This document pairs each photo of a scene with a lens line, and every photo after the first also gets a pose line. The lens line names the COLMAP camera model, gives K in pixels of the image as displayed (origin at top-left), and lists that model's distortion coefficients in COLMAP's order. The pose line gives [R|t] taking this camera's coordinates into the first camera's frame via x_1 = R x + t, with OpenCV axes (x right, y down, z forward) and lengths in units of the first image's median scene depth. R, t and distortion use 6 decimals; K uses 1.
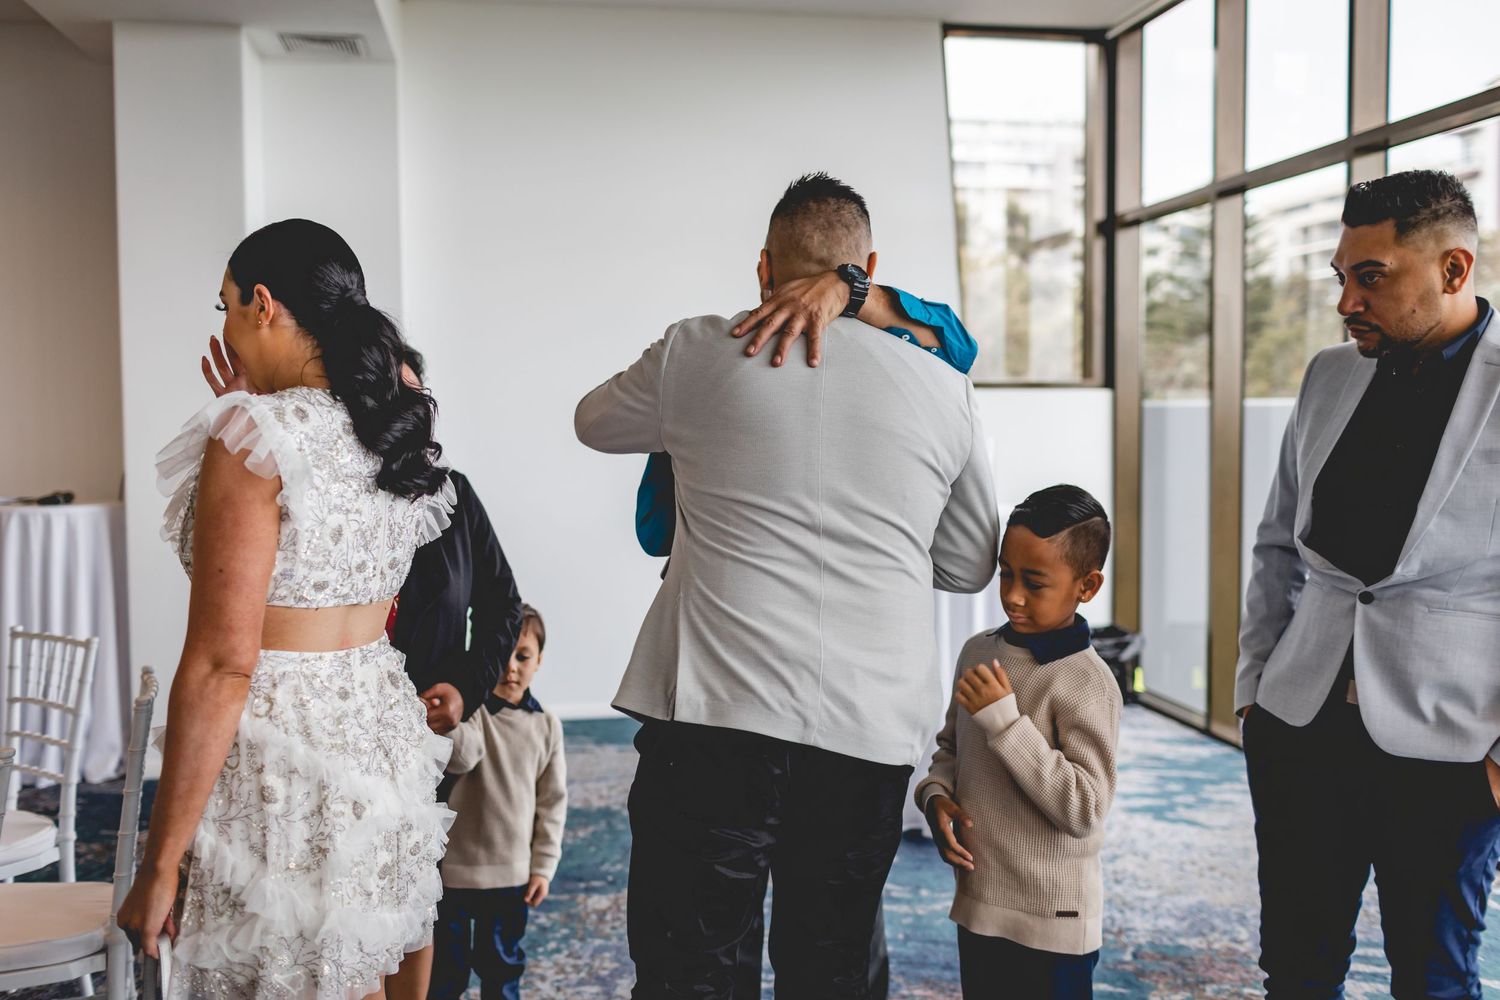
lens RADIAL K [[1430.4, 0, 750.0], [0, 1430.4, 500.0], [0, 0, 1]] dist [-0.002391, 0.001218]
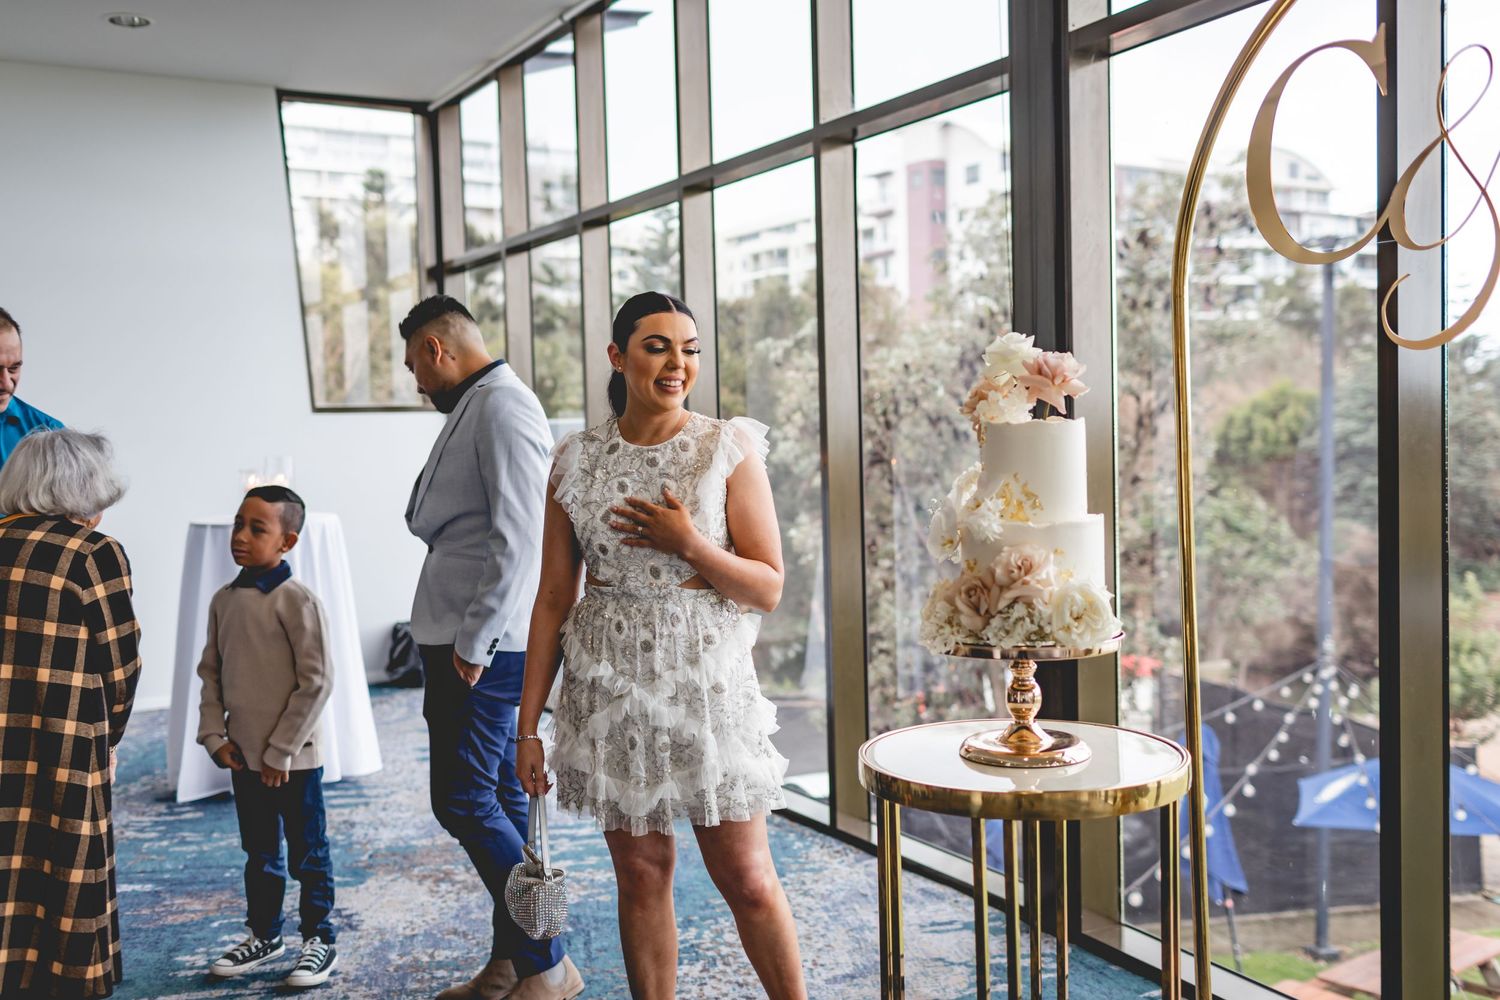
lens RADIAL K [[1430.4, 0, 750.0], [0, 1430.4, 500.0], [0, 0, 1]] dist [-0.002391, 0.001218]
pose [[0.938390, -0.037445, 0.343545, 0.086712], [0.041980, 0.999102, -0.005771, 0.011166], [-0.343020, 0.019837, 0.939119, -0.179470]]
